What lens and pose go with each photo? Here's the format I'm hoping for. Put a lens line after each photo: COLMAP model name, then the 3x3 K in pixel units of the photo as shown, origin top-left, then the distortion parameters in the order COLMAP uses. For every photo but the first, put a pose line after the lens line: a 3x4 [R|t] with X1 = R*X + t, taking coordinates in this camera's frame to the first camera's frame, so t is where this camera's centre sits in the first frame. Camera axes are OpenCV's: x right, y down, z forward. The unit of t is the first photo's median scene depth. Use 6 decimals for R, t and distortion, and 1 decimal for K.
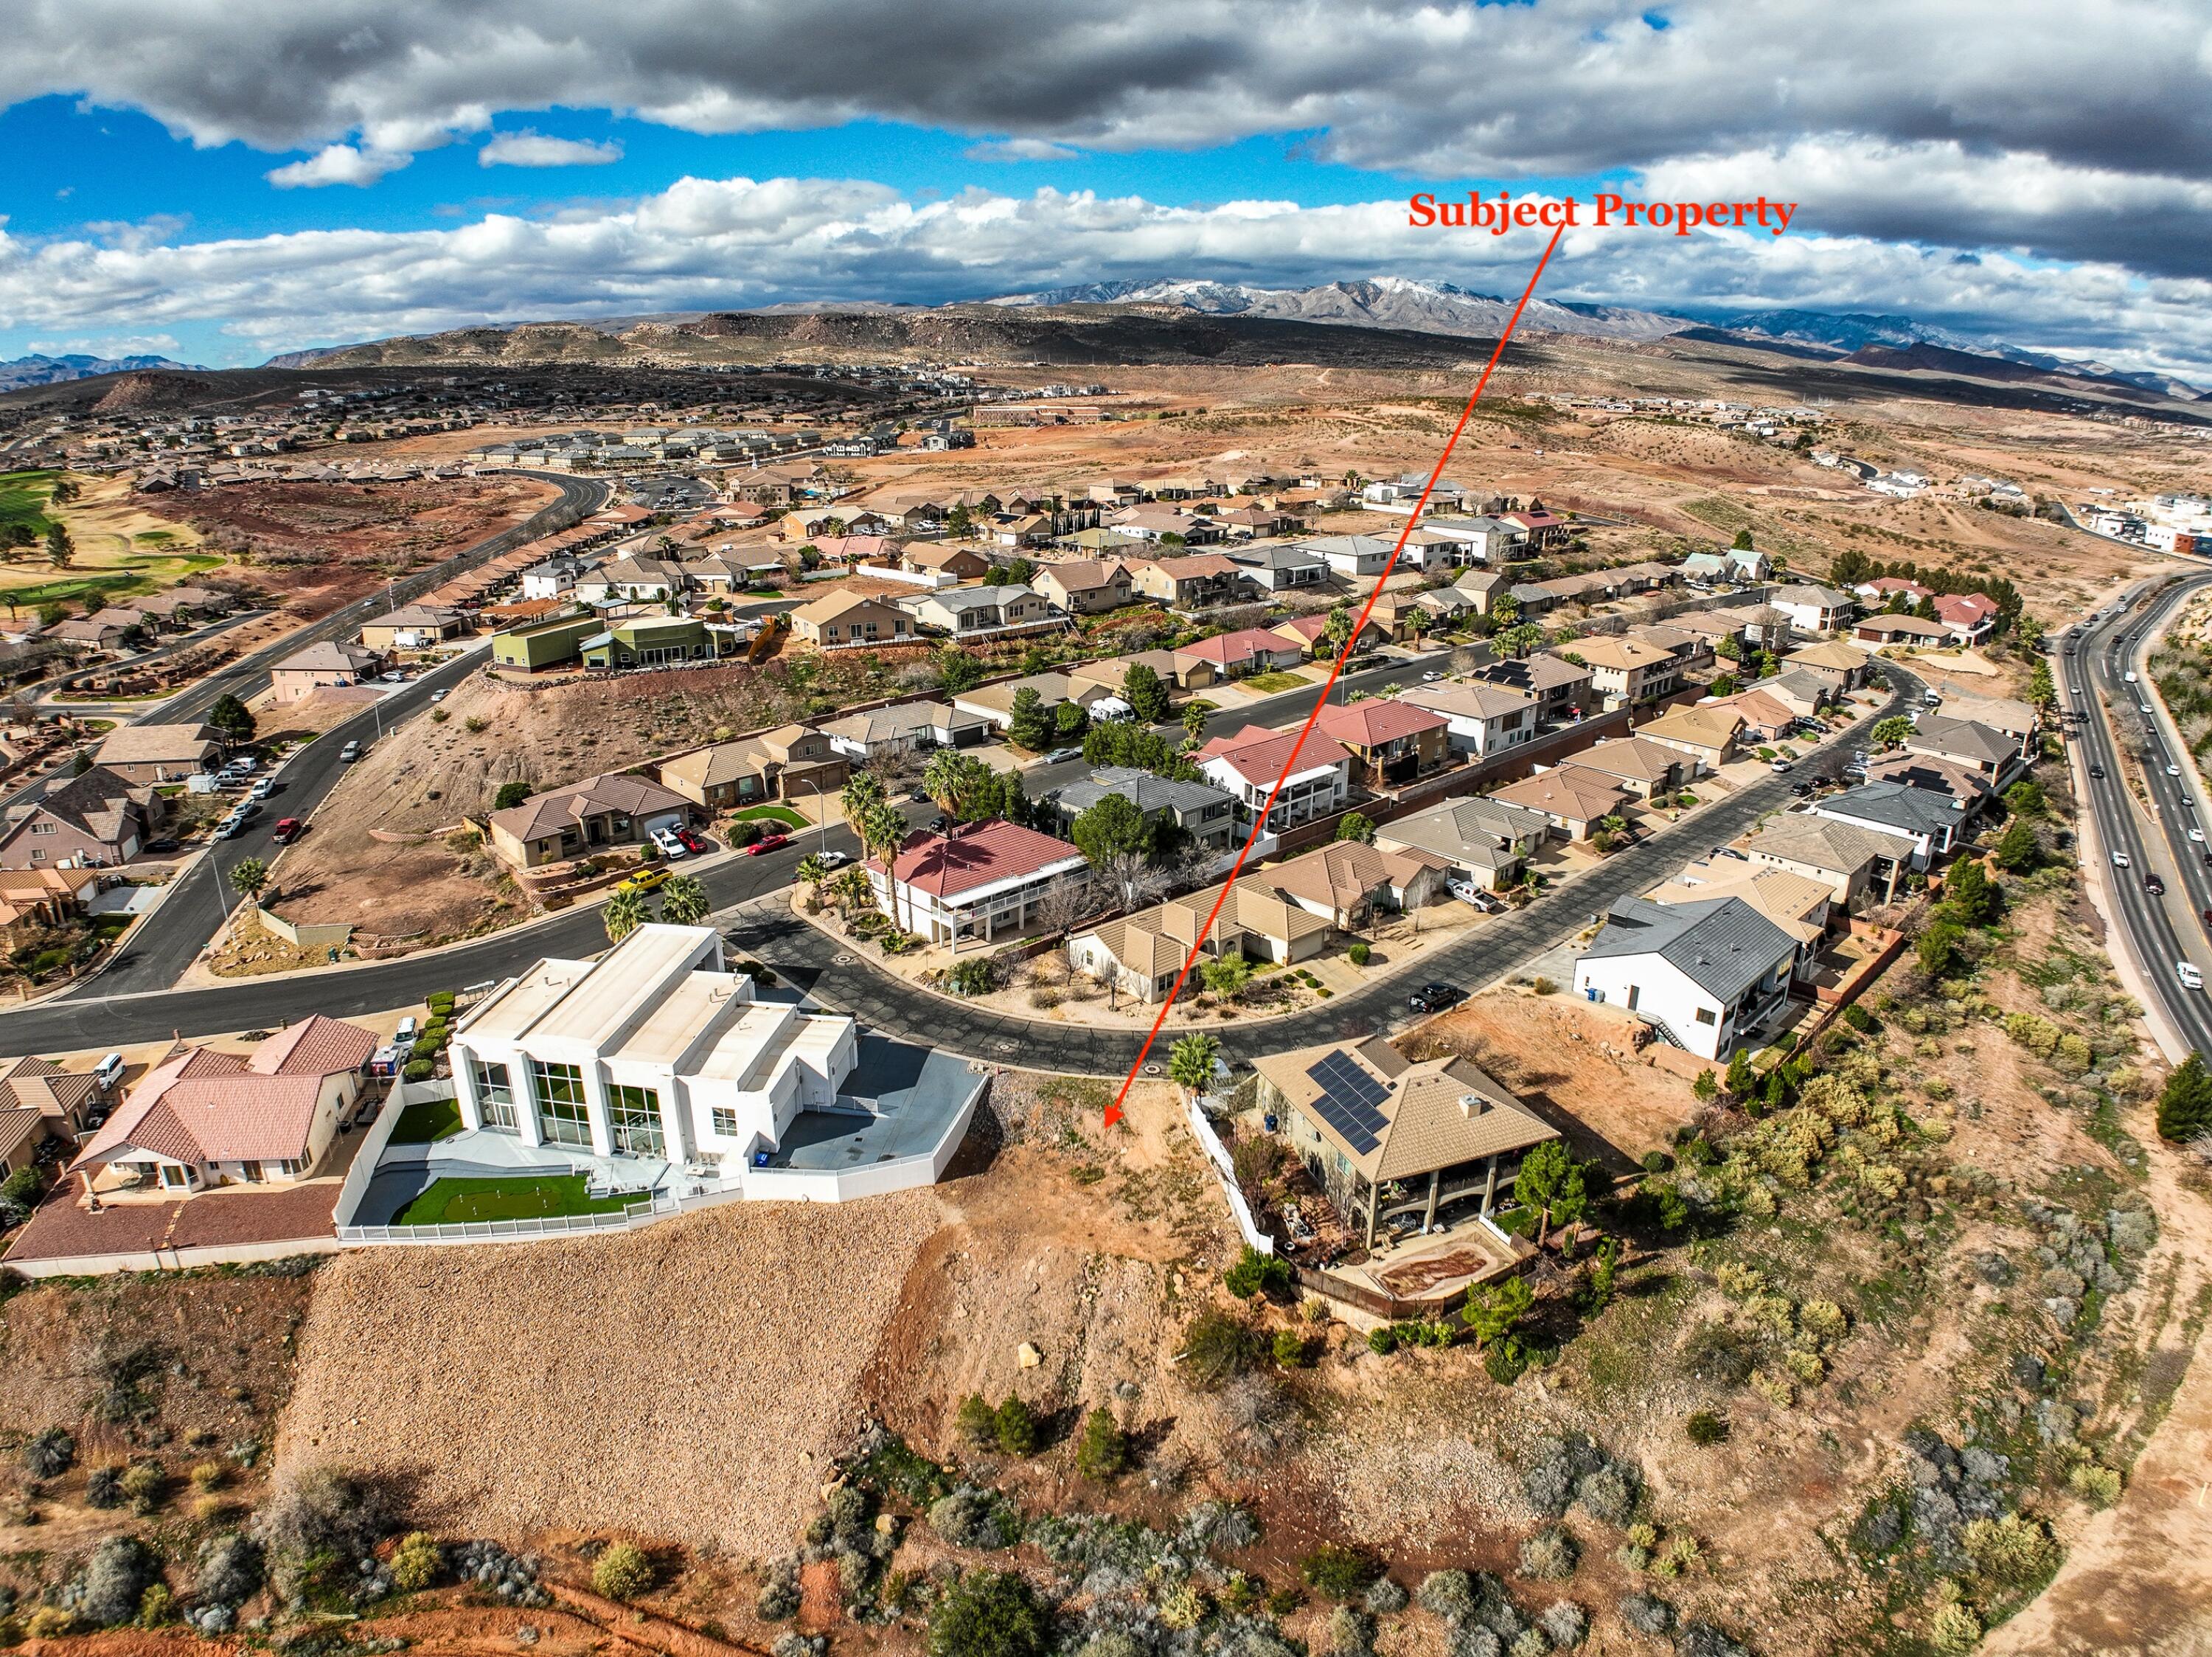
lens RADIAL K [[1377.2, 0, 1100.6], [0, 1377.2, 800.1], [0, 0, 1]] dist [-0.177646, 0.022971]
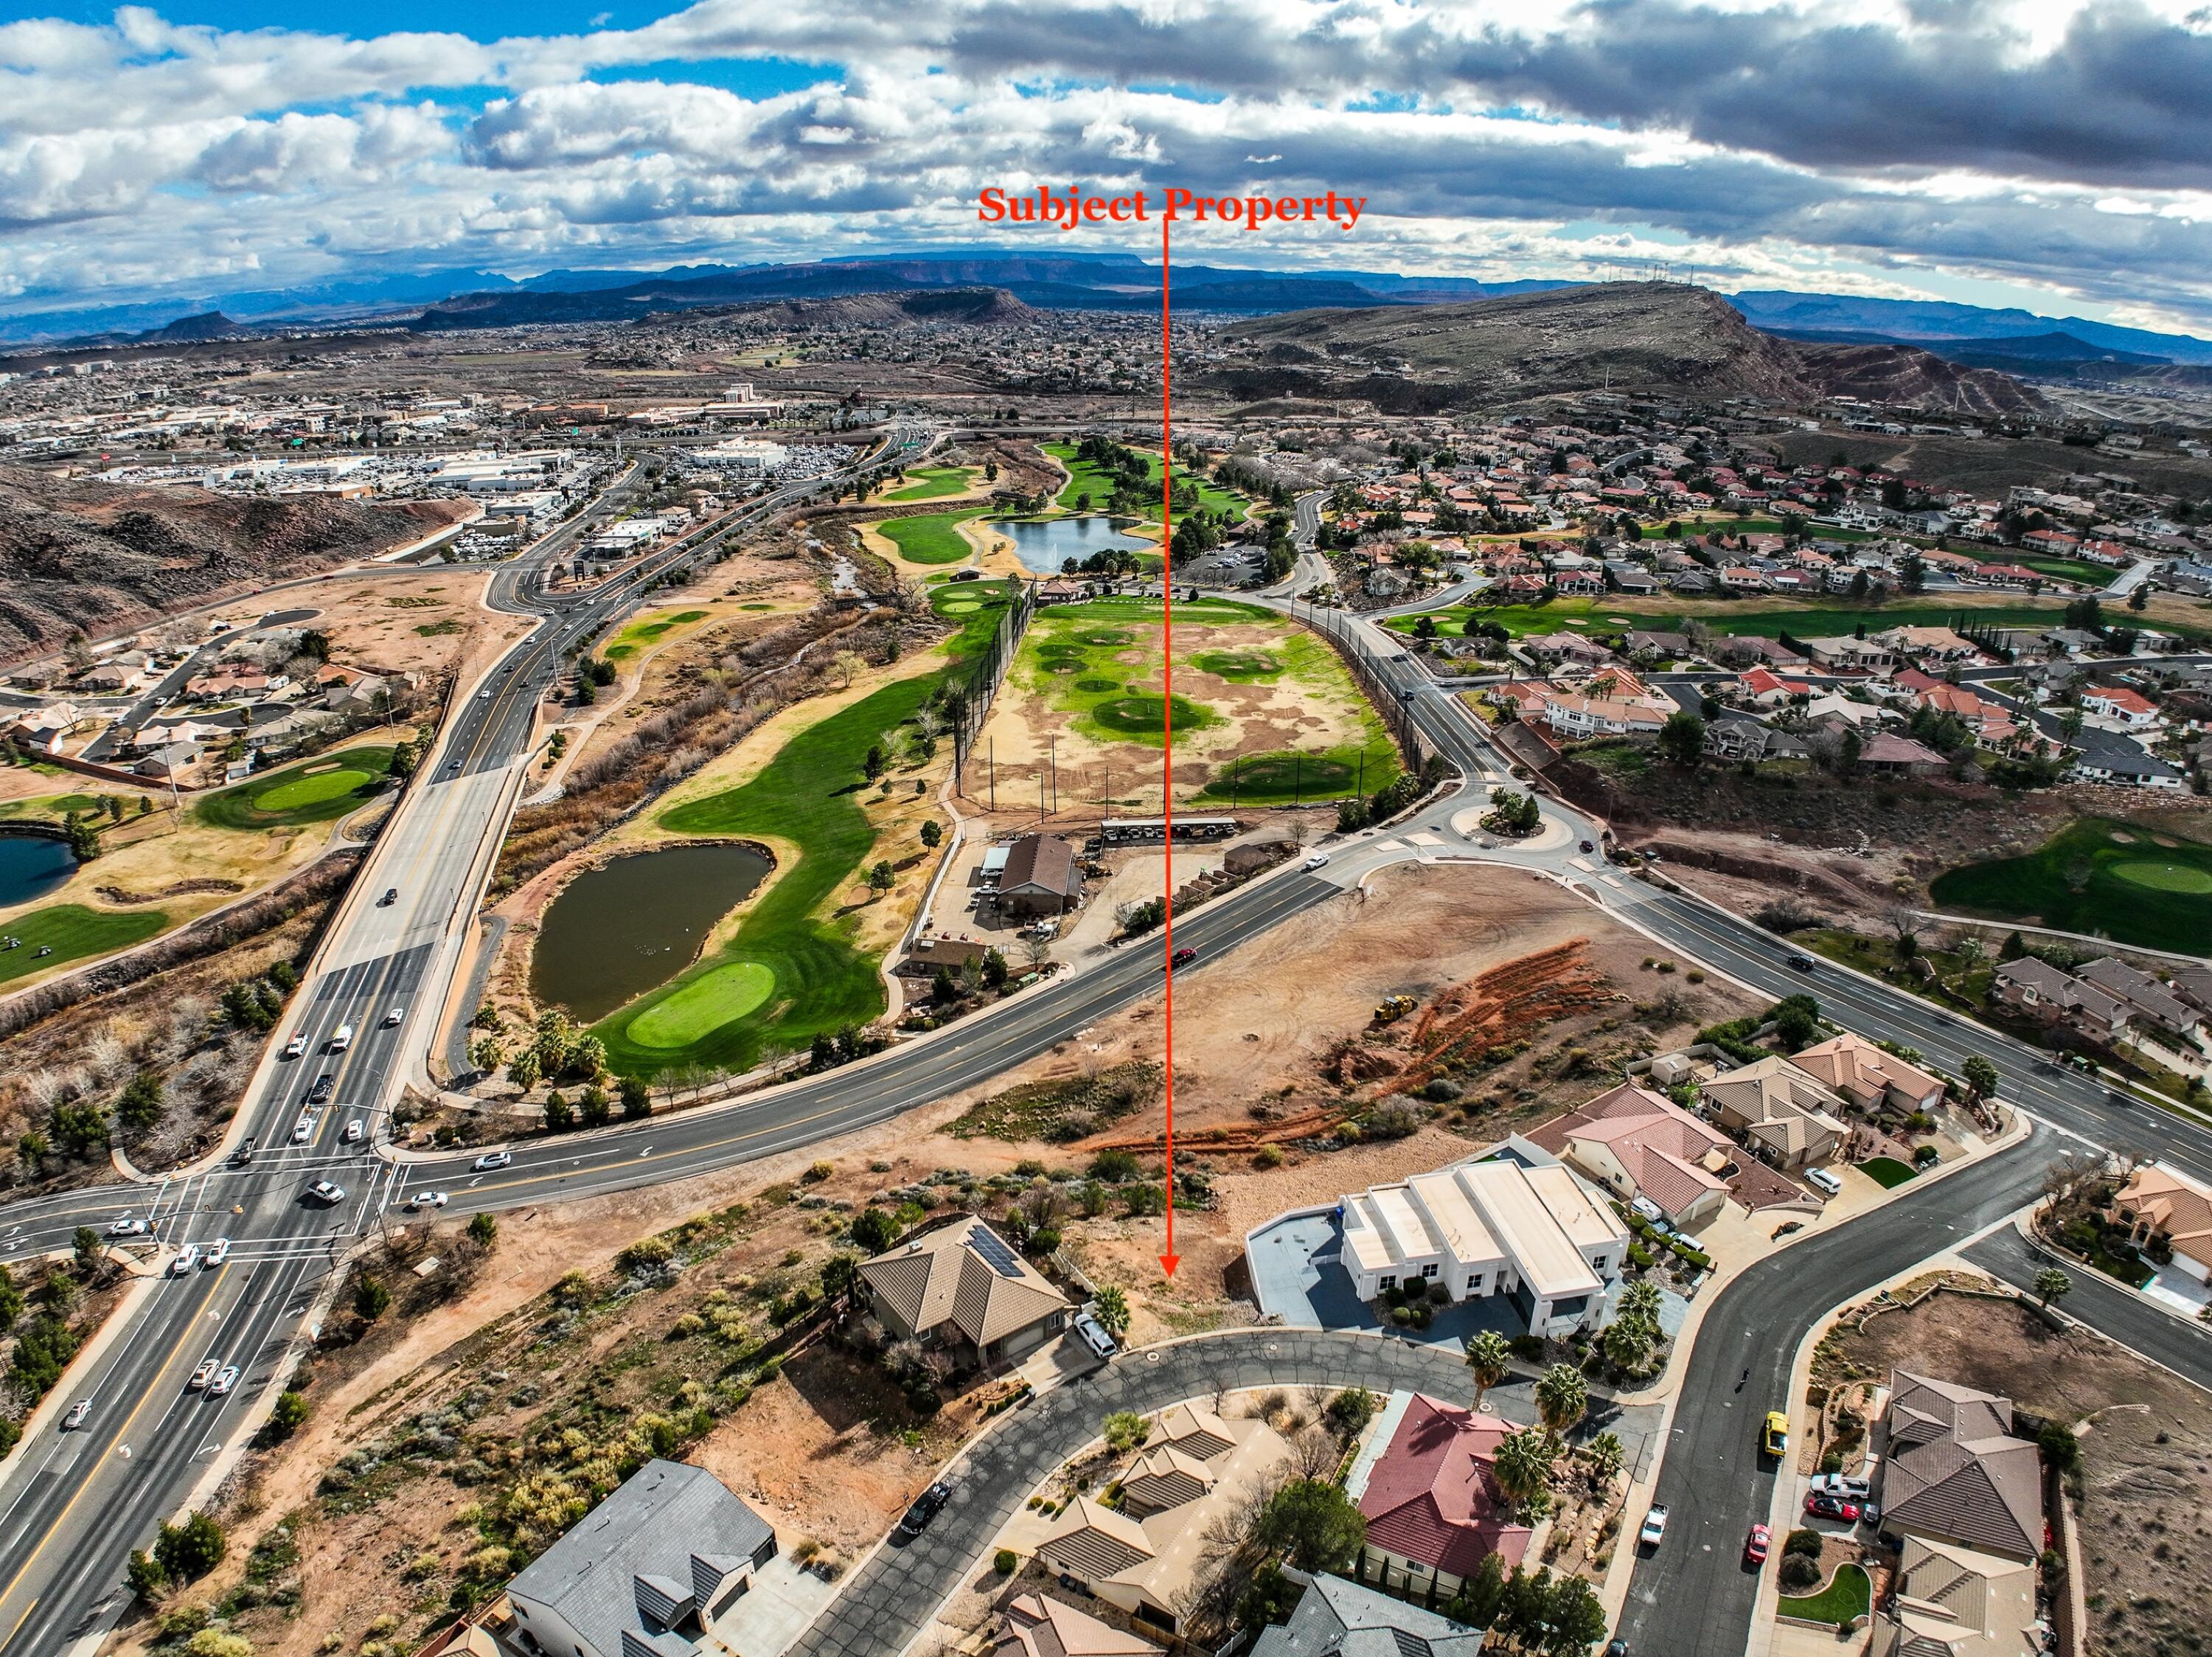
lens RADIAL K [[1377.2, 0, 1101.2], [0, 1377.2, 798.2], [0, 0, 1]] dist [-0.177646, 0.022971]
pose [[-0.957821, 0.090096, -0.272876, 0.276645], [-0.100277, 0.785099, 0.611199, -0.705254], [0.269301, 0.612782, -0.742950, 1.167130]]
